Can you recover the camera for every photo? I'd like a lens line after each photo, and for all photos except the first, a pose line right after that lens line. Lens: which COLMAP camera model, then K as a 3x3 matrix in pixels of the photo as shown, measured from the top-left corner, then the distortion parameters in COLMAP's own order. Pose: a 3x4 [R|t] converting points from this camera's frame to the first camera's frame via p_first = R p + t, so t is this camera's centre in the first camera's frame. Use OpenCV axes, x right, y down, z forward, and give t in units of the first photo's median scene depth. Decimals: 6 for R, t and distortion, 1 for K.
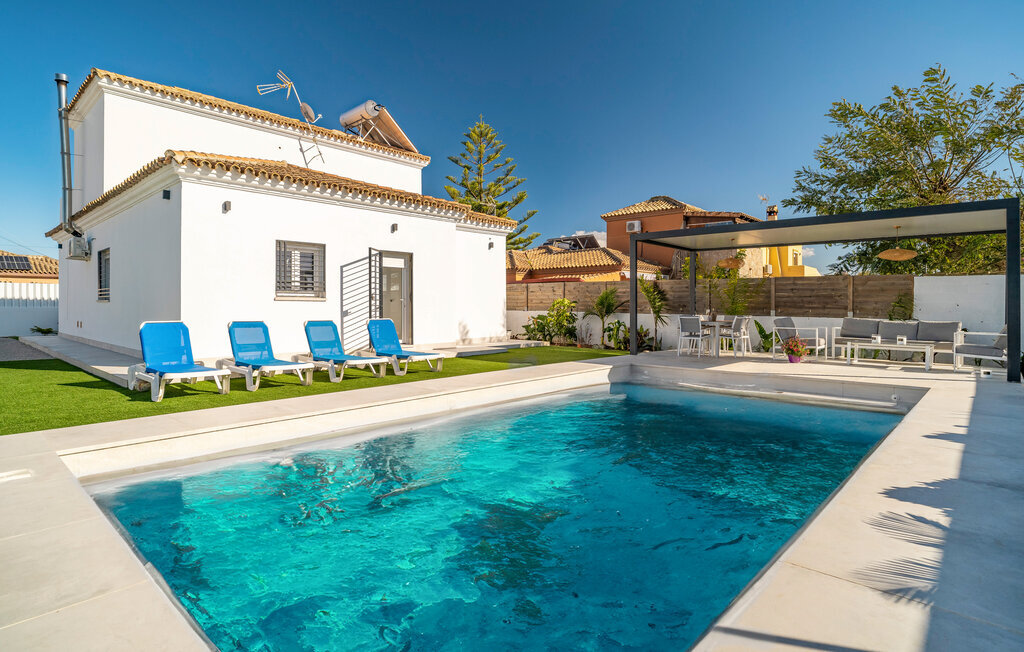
lens RADIAL K [[533.3, 0, 510.9], [0, 533.3, 297.4], [0, 0, 1]] dist [0.000062, 0.000113]
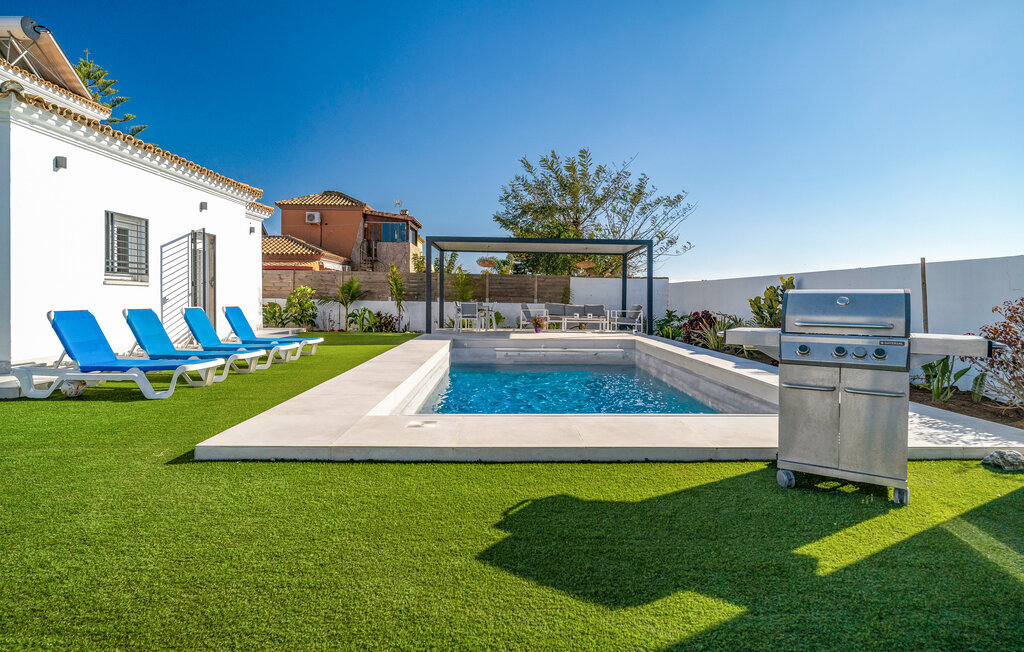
lens RADIAL K [[522.1, 0, 509.0], [0, 522.1, 301.6], [0, 0, 1]] dist [-0.003124, -0.000147]
pose [[0.723040, -0.001647, 0.690804, -0.423720], [-0.018931, 0.999574, 0.022198, 0.002114], [-0.690546, -0.029128, 0.722701, -0.004479]]
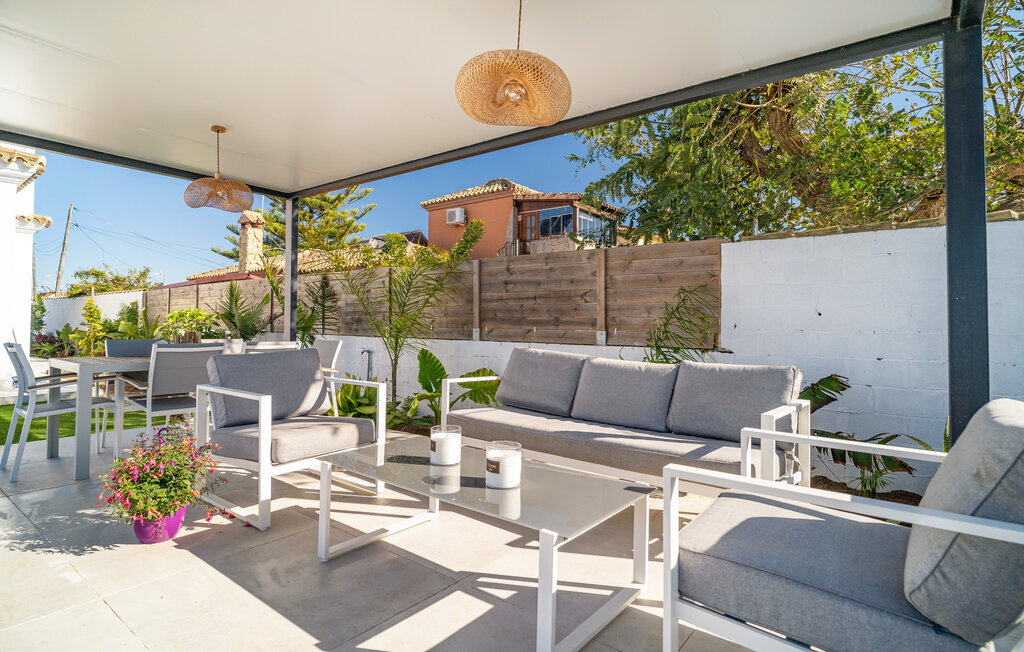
lens RADIAL K [[529.8, 0, 503.2], [0, 529.8, 313.5], [0, 0, 1]] dist [-0.001361, 0.000591]
pose [[0.997001, 0.004300, 0.077267, 0.518958], [-0.003713, 0.999963, -0.007746, 0.015972], [-0.077297, 0.007436, 0.996980, 0.570585]]
